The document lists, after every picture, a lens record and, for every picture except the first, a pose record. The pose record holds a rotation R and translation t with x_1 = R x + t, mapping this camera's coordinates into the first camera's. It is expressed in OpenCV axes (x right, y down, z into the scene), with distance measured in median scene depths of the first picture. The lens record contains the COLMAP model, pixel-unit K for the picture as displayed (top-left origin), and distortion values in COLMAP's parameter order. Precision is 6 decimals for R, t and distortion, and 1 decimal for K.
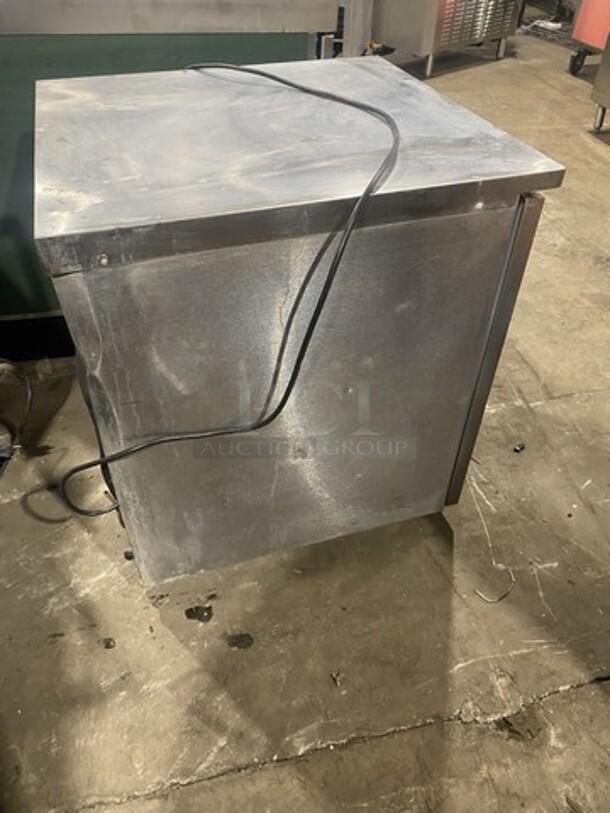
lens RADIAL K [[610.7, 0, 302.9], [0, 610.7, 406.6], [0, 0, 1]] dist [0.026769, -0.008106]
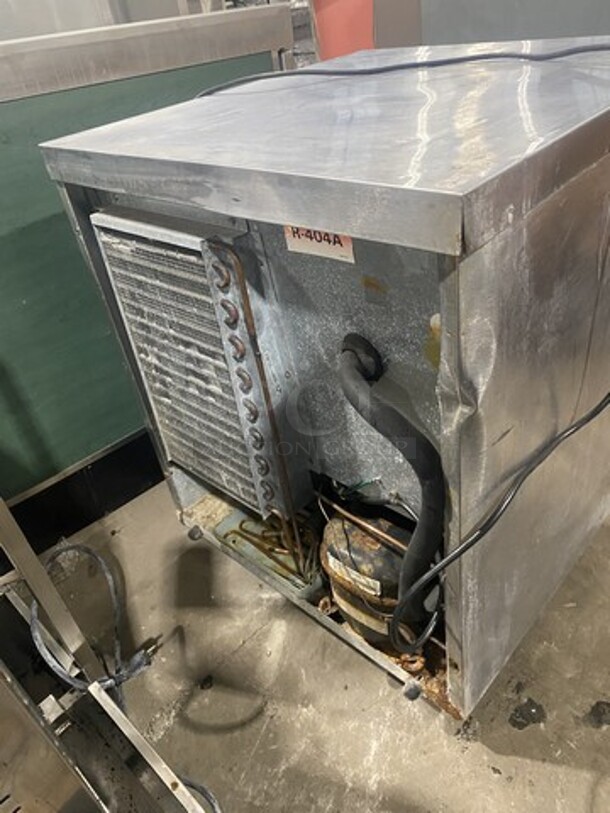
lens RADIAL K [[610.7, 0, 307.8], [0, 610.7, 404.7], [0, 0, 1]] dist [0.026769, -0.008106]
pose [[0.858326, -0.378260, 0.346692, -0.492000], [0.428264, 0.900279, -0.078026, -0.054921], [-0.282605, 0.215447, 0.934728, 0.280830]]
